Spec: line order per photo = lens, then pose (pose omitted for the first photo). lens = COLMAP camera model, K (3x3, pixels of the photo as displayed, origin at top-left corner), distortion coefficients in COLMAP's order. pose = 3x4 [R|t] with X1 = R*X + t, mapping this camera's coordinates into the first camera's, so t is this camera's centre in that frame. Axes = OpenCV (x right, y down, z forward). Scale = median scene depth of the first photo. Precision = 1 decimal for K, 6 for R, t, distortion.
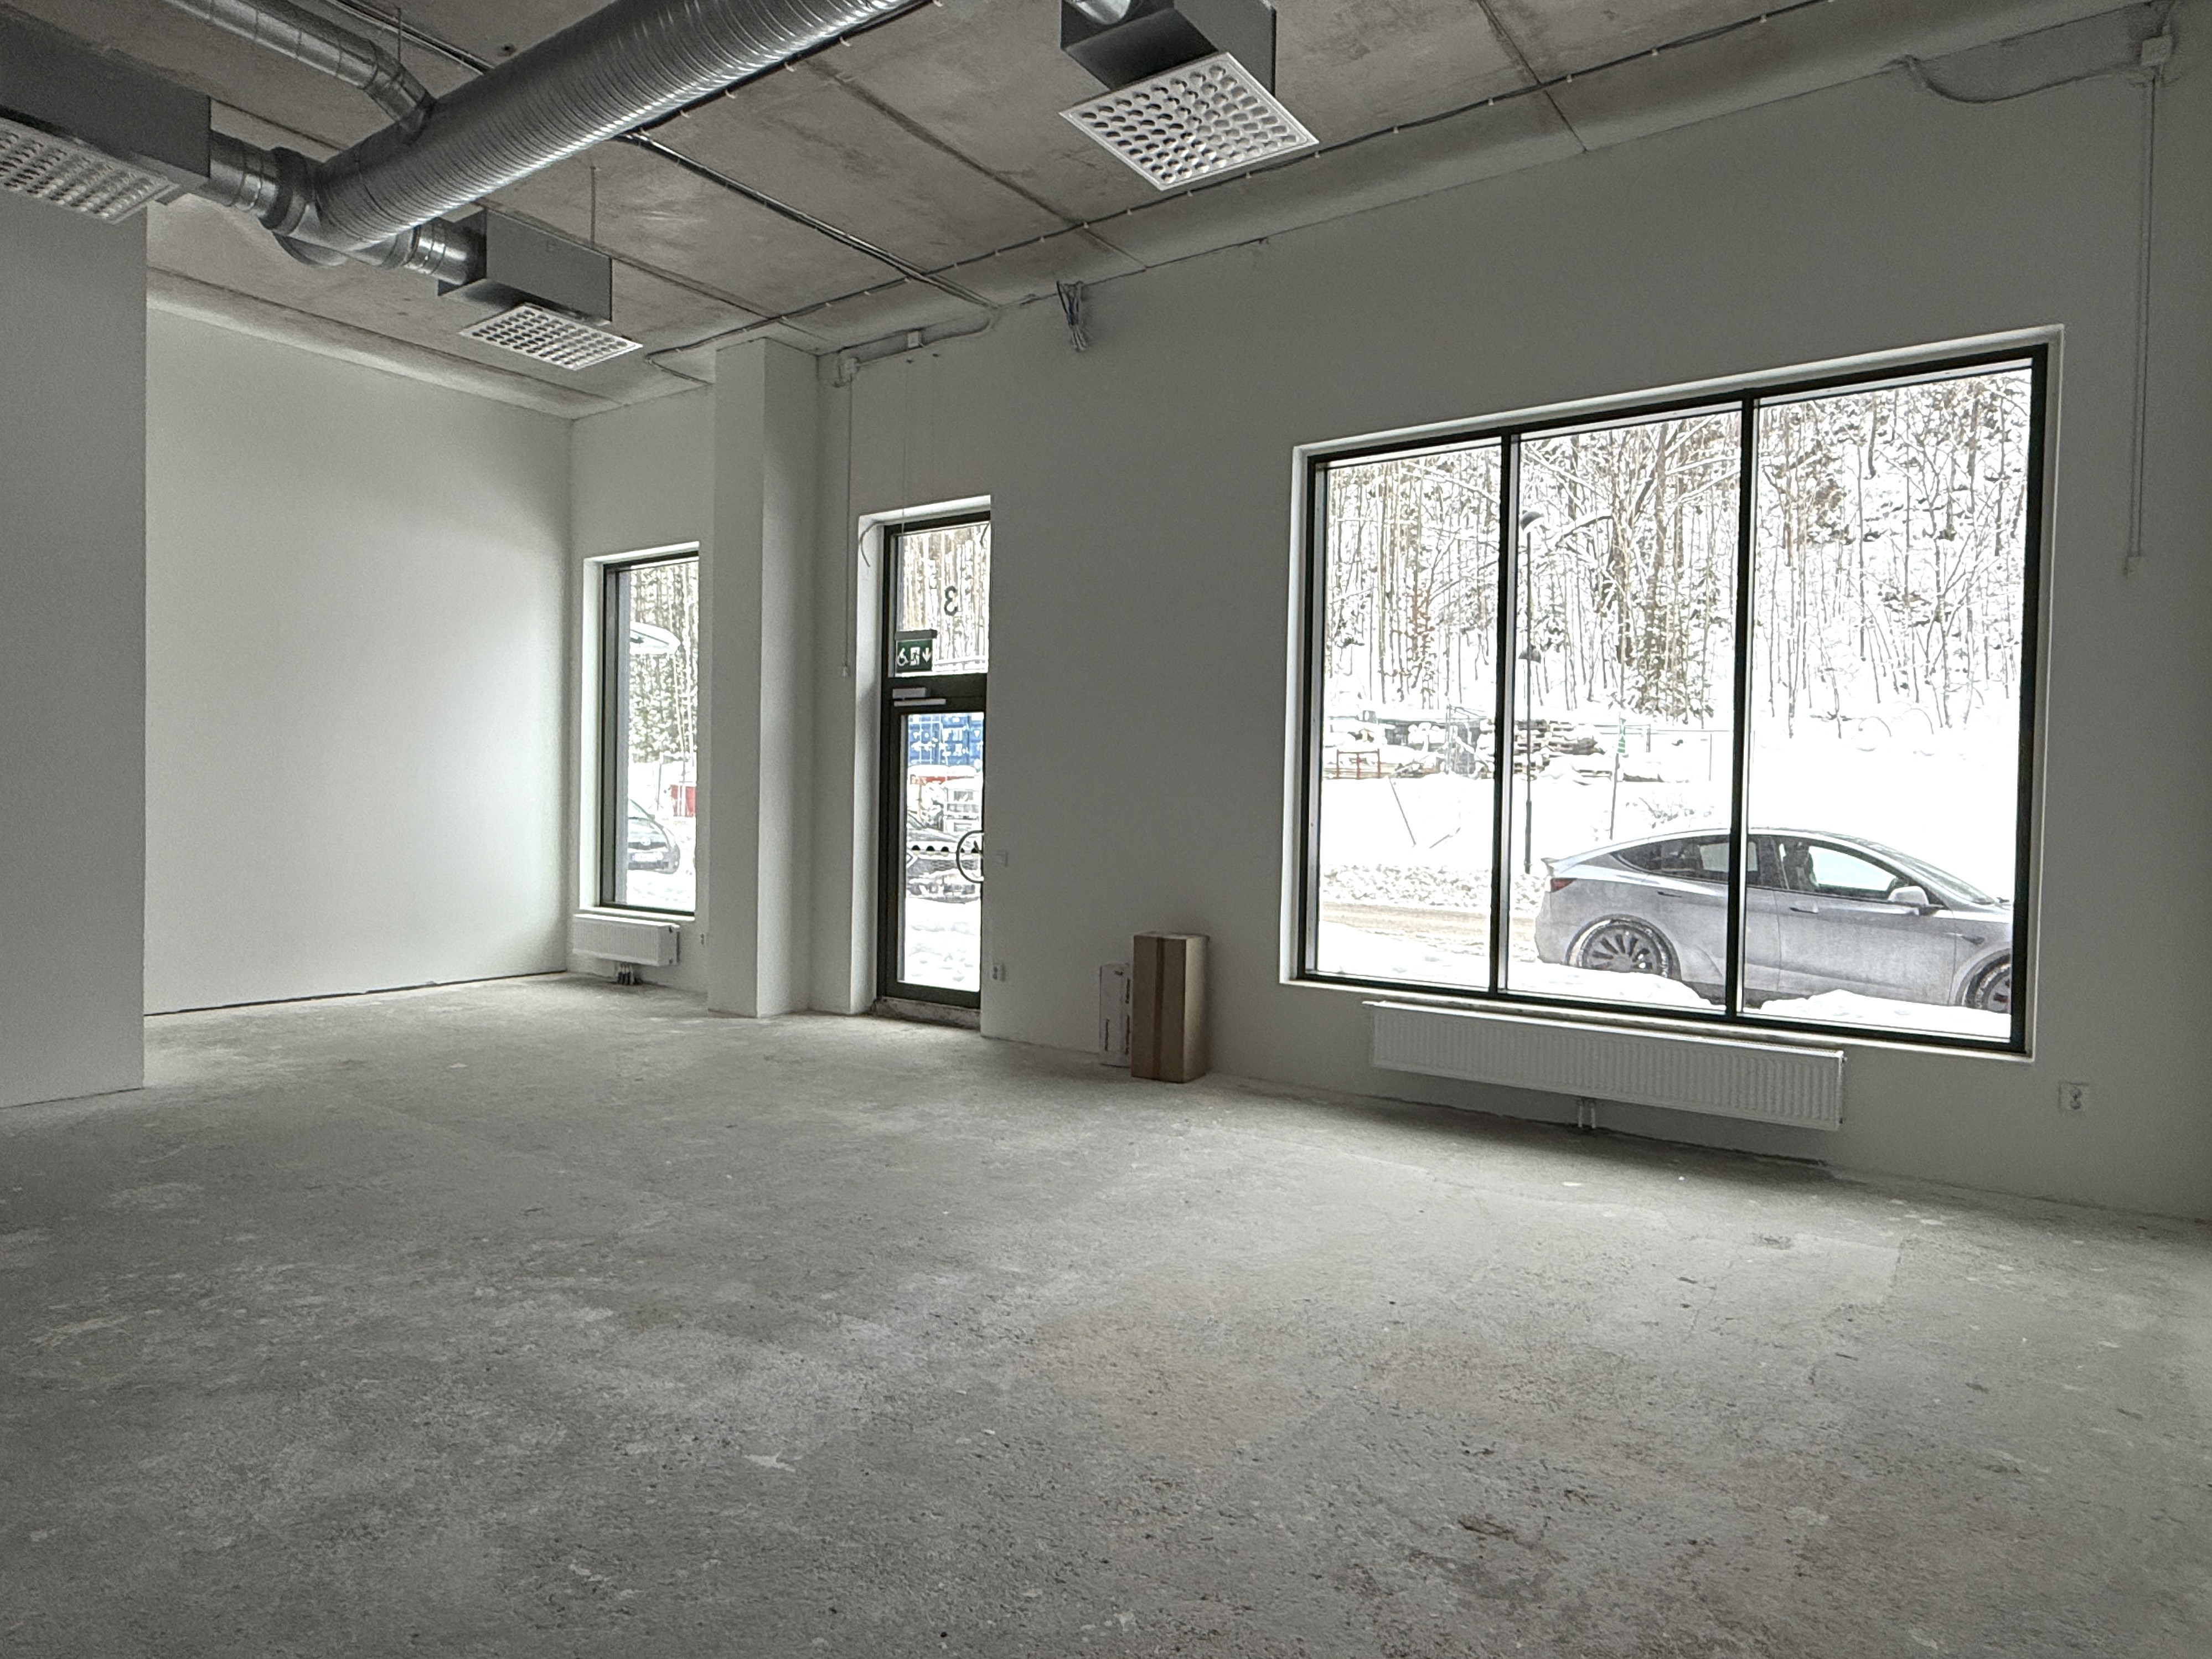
lens RADIAL K [[1310.2, 0, 1116.5], [0, 1310.2, 839.0], [0, 0, 1]] dist [0.005847, -0.001712]
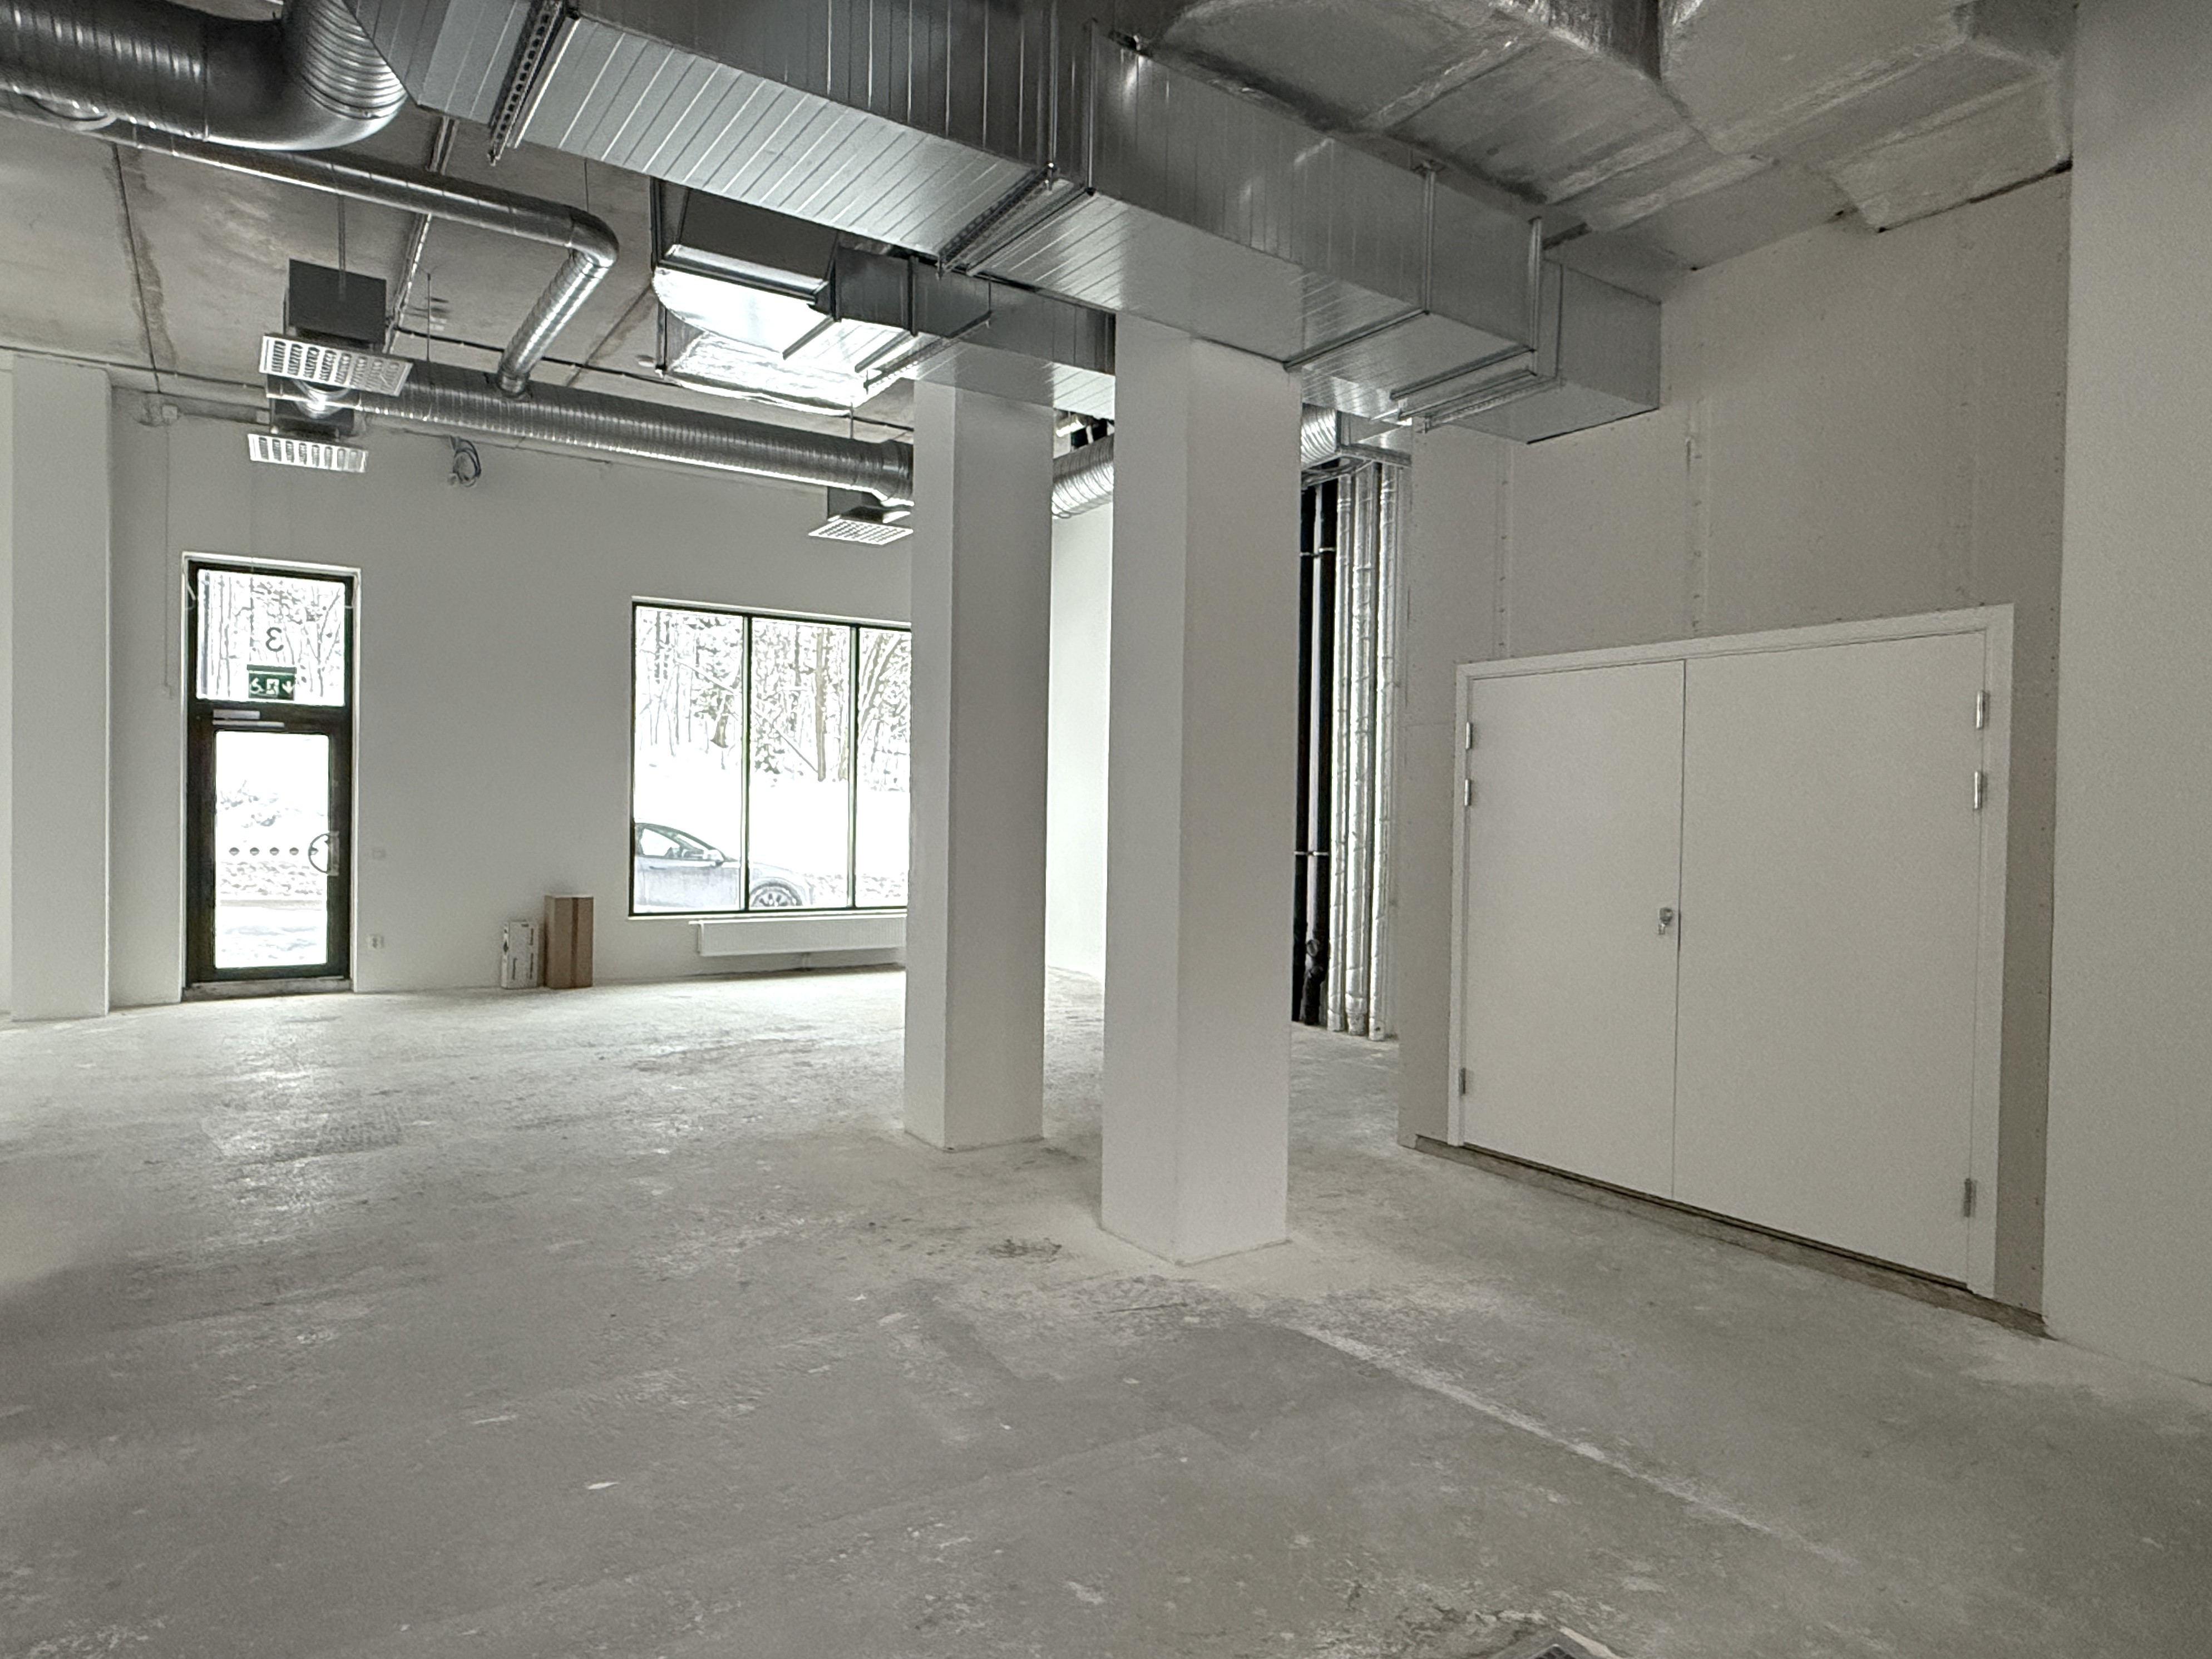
lens RADIAL K [[1310.2, 0, 1098.0], [0, 1310.2, 823.4], [0, 0, 1]] dist [0.005847, -0.001712]
pose [[0.366090, -0.020520, 0.930353, -0.940138], [0.014446, 0.999762, 0.016366, -0.023048], [-0.930467, 0.007449, 0.366299, -0.124140]]
